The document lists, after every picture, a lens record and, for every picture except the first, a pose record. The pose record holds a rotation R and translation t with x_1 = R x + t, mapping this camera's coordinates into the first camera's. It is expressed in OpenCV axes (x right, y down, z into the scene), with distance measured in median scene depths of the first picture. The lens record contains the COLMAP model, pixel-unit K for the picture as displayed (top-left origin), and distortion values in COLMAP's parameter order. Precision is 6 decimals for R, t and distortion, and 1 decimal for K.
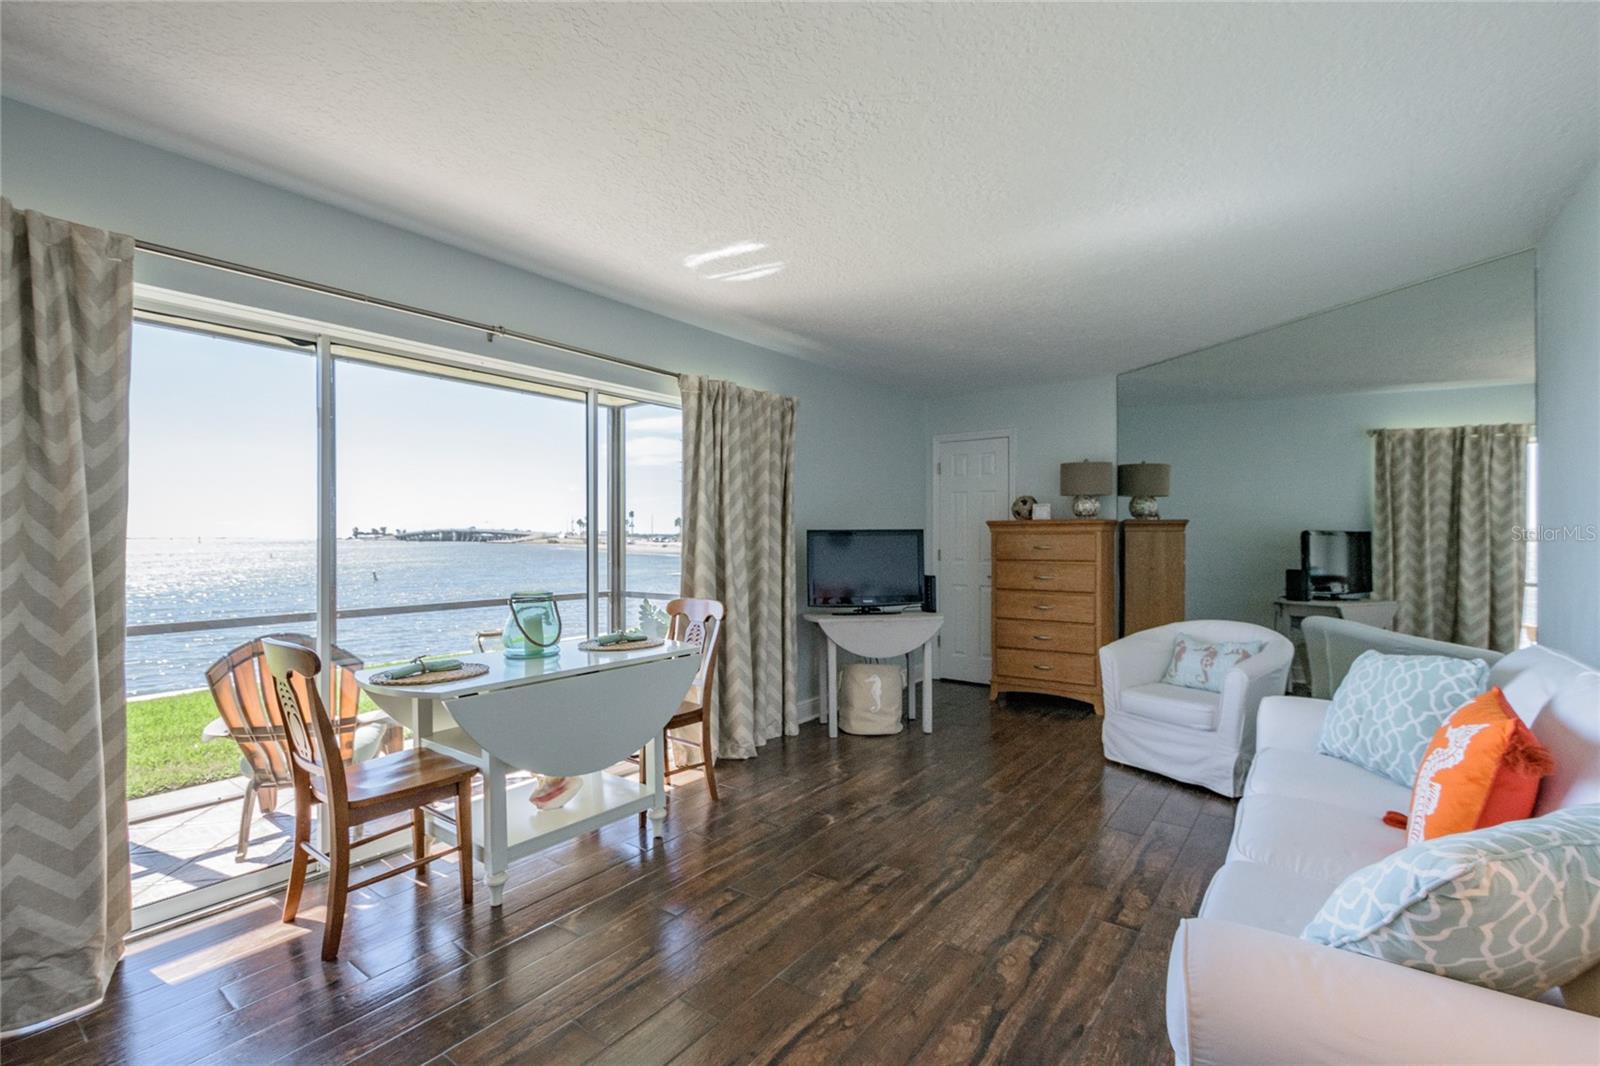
lens RADIAL K [[739.7, 0, 800.1], [0, 739.7, 542.7], [0, 0, 1]] dist [0.005447, -0.000051]
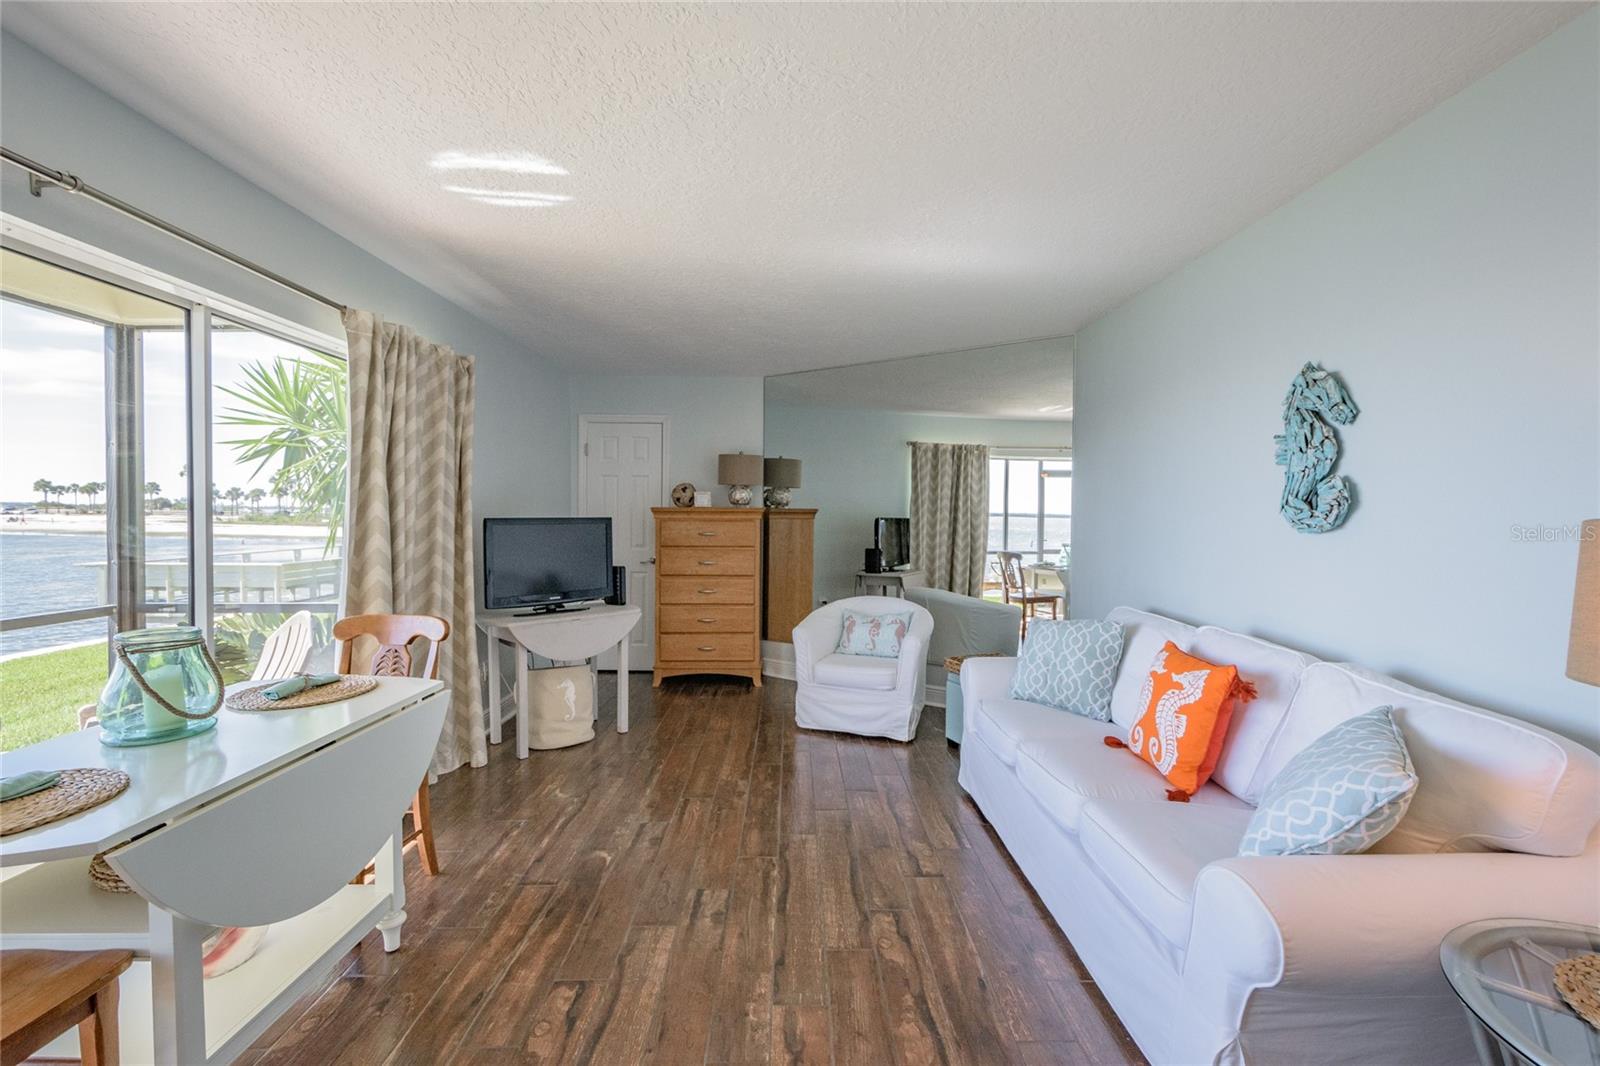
lens RADIAL K [[716.3, 0, 813.9], [0, 716.3, 532.5], [0, 0, 1]] dist [0.005750, -0.000408]
pose [[0.780411, -0.009411, 0.625196, -0.215467], [-0.005250, 0.999753, 0.021603, -0.021373], [-0.625244, -0.020142, 0.780169, 0.139212]]
